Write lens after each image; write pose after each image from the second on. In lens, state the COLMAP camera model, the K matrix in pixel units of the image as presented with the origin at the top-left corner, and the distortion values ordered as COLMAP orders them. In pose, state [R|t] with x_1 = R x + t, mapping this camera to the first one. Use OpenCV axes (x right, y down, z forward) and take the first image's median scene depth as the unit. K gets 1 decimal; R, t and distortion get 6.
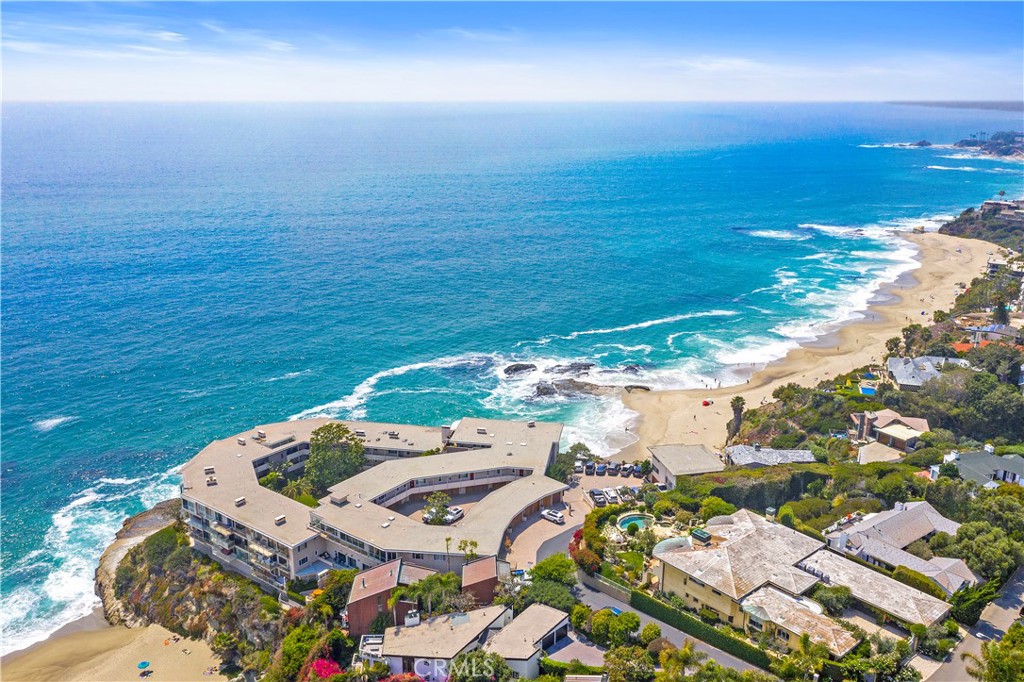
lens RADIAL K [[820.5, 0, 512.0], [0, 820.5, 341.0], [0, 0, 1]] dist [0.002350, 0.004192]
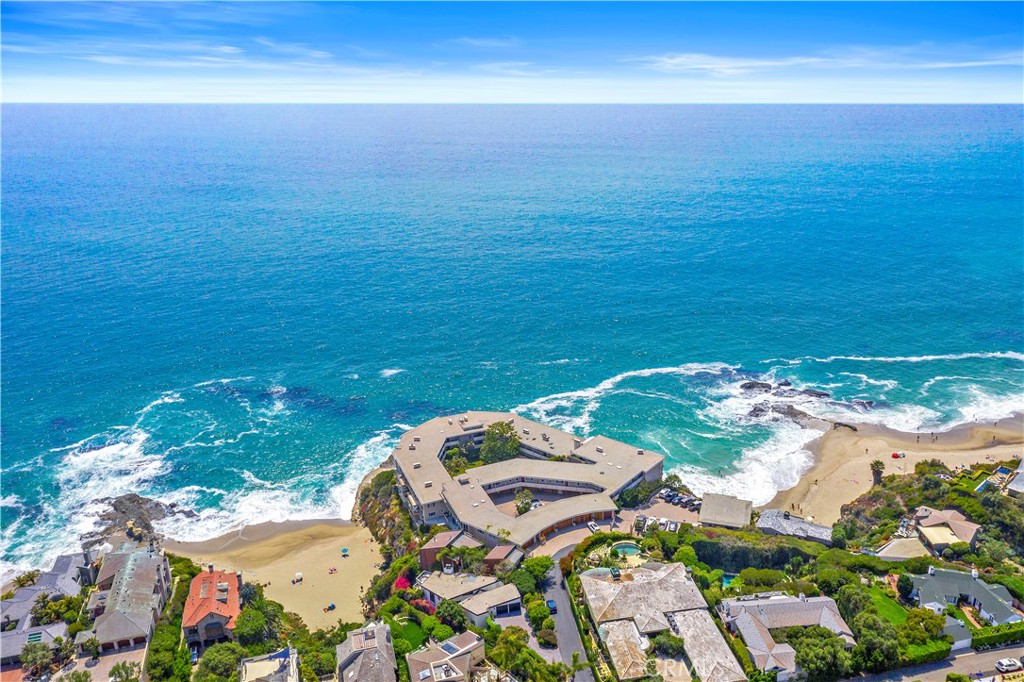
lens RADIAL K [[805.2, 0, 515.0], [0, 805.2, 340.5], [0, 0, 1]] dist [-0.015108, 0.011209]
pose [[0.841398, 0.140723, -0.521772, 0.594908], [-0.099163, 0.989311, 0.106911, -0.222694], [0.531239, -0.038214, 0.846359, -0.177537]]
